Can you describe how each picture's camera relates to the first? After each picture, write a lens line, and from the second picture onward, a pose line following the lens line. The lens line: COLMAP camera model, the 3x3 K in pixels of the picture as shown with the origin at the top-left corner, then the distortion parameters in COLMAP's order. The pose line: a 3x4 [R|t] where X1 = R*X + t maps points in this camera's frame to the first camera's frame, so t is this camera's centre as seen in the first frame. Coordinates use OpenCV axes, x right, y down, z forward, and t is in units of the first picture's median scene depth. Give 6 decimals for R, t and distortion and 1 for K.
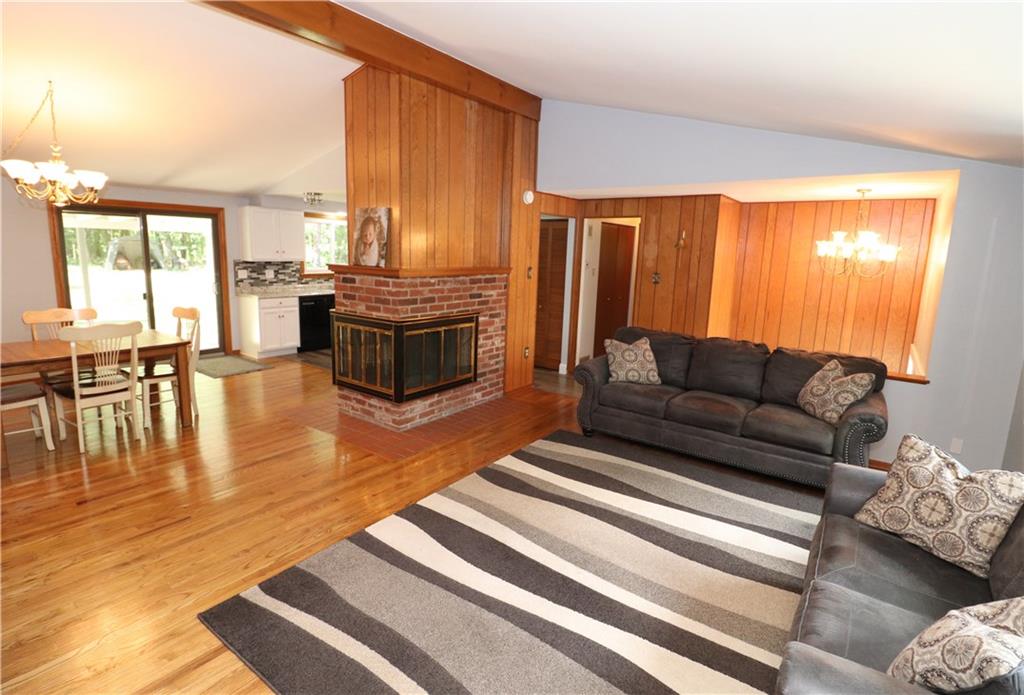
lens RADIAL K [[500.0, 0, 508.4], [0, 500.0, 334.5], [0, 0, 1]] dist [-0.000019, -0.017516]
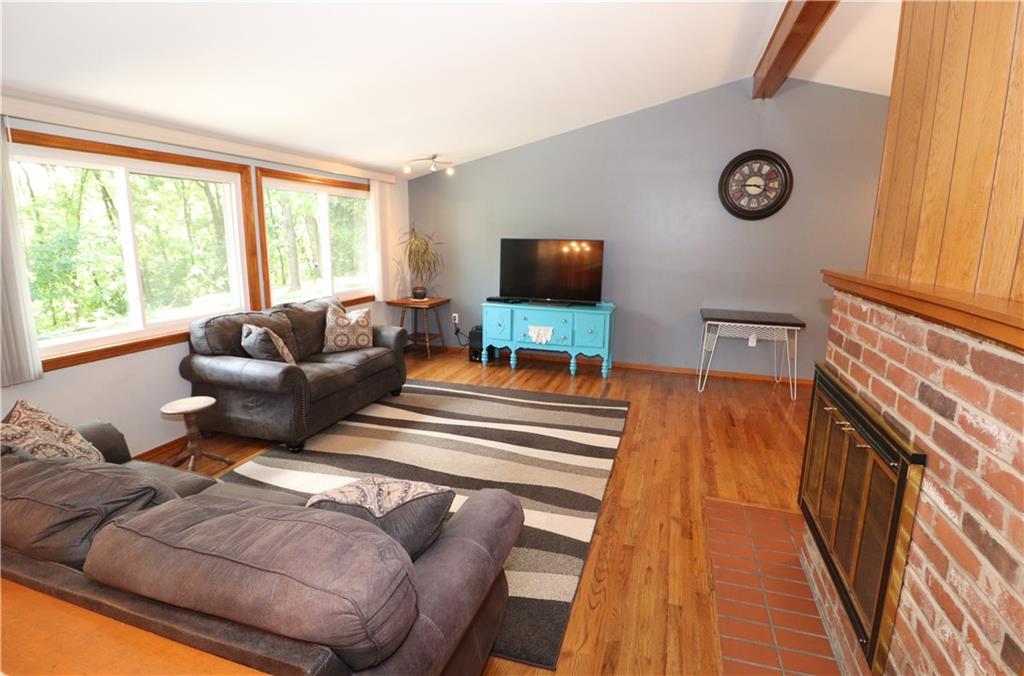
lens RADIAL K [[494.9, 0, 523.6], [0, 494.9, 327.2], [0, 0, 1]] dist [-0.005523, -0.000923]
pose [[-0.942781, 0.015806, -0.333036, 0.247450], [-0.100494, 0.938951, 0.329047, -0.190842], [0.317906, 0.343688, -0.883637, 1.221465]]
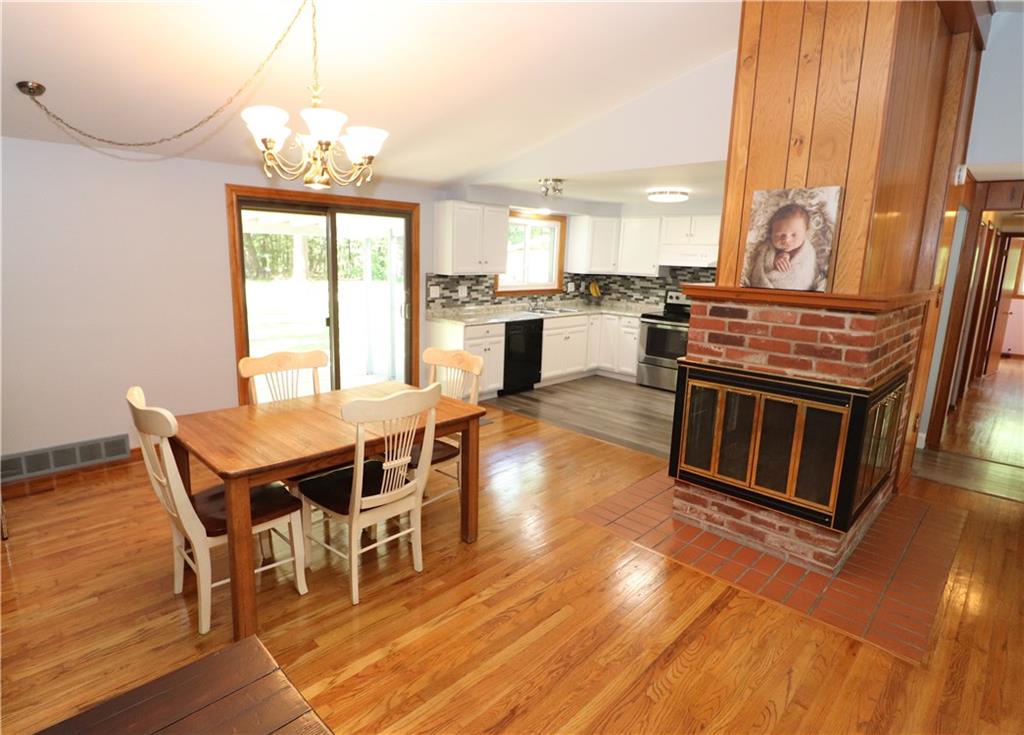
lens RADIAL K [[545.1, 0, 495.4], [0, 545.1, 360.2], [0, 0, 1]] dist [-0.013772, -0.001098]
pose [[0.987965, 0.025116, -0.152625, -0.478893], [-0.022088, 0.999525, 0.021500, -0.057352], [0.153093, -0.017870, 0.988050, 0.301935]]
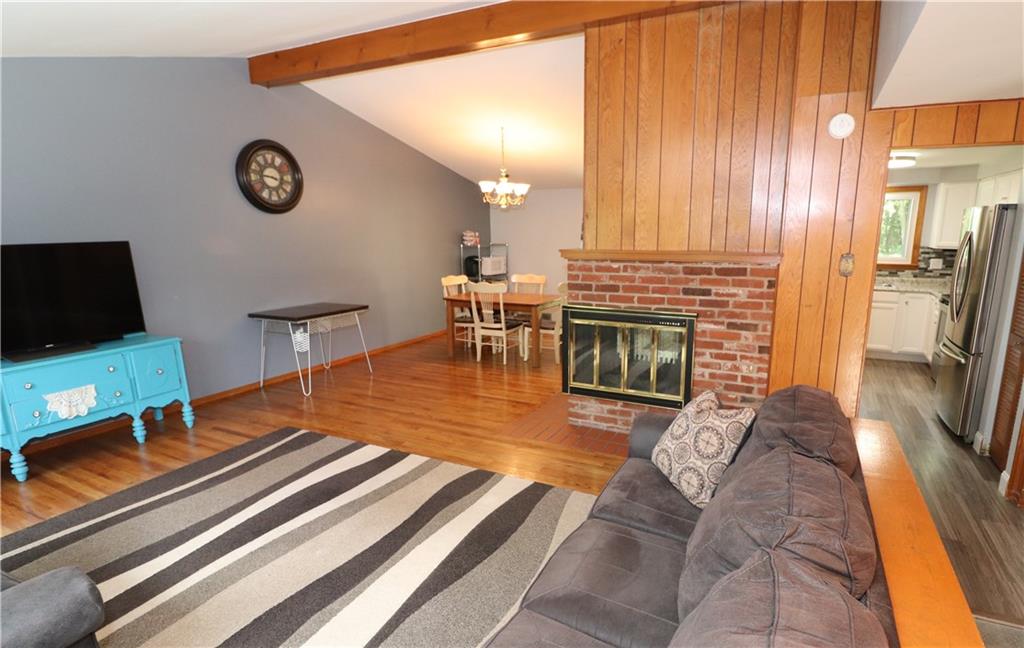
lens RADIAL K [[525.9, 0, 565.6], [0, 525.9, 343.0], [0, 0, 1]] dist [-0.006439, -0.000741]
pose [[0.202435, 0.177849, -0.963011, 0.665673], [-0.154518, 0.976853, 0.147924, -0.093521], [0.967029, 0.118857, 0.225230, 0.702152]]
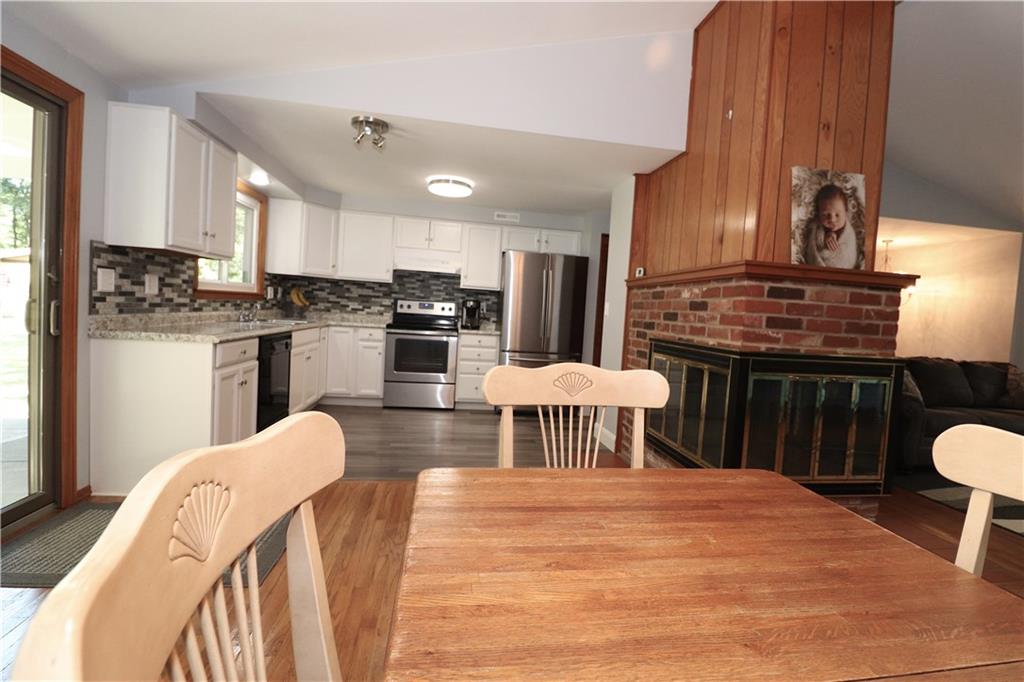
lens RADIAL K [[471.5, 0, 521.2], [0, 471.5, 335.7], [0, 0, 1]] dist [0.001580, -0.017970]
pose [[0.705292, -0.025180, 0.708470, -0.859117], [0.078762, 0.995965, -0.043012, -0.061020], [-0.704528, 0.086137, 0.704429, 0.819520]]
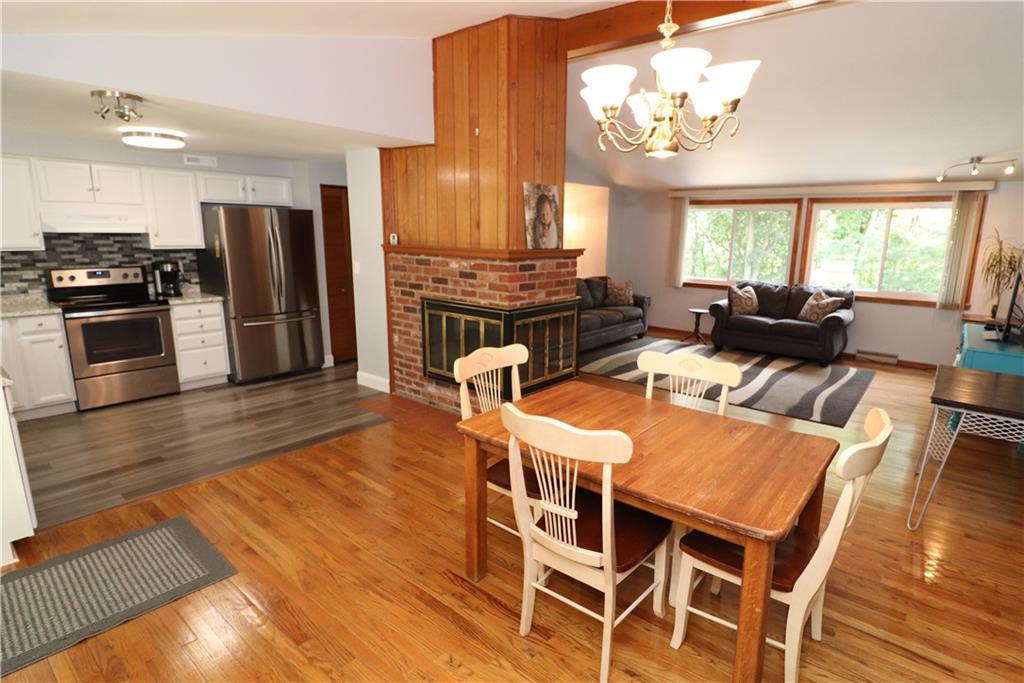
lens RADIAL K [[522.0, 0, 545.5], [0, 522.0, 340.3], [0, 0, 1]] dist [0.000062, -0.013764]
pose [[0.033910, -0.233790, 0.971696, -1.174906], [0.148497, 0.962641, 0.226429, -0.180390], [-0.988331, 0.136616, 0.067360, 0.897328]]
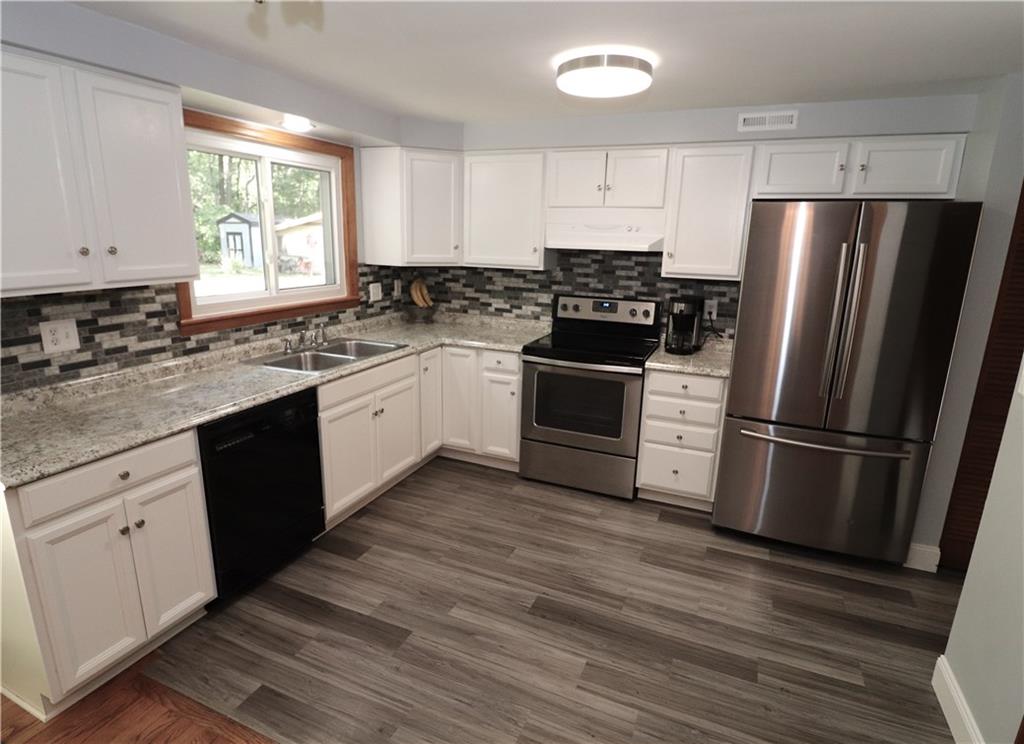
lens RADIAL K [[540.2, 0, 506.5], [0, 540.2, 369.6], [0, 0, 1]] dist [0.001405, -0.016613]
pose [[0.974855, -0.062854, 0.213790, -0.498047], [0.045528, 0.995338, 0.085024, -0.187448], [-0.218138, -0.073153, 0.973172, 1.079159]]
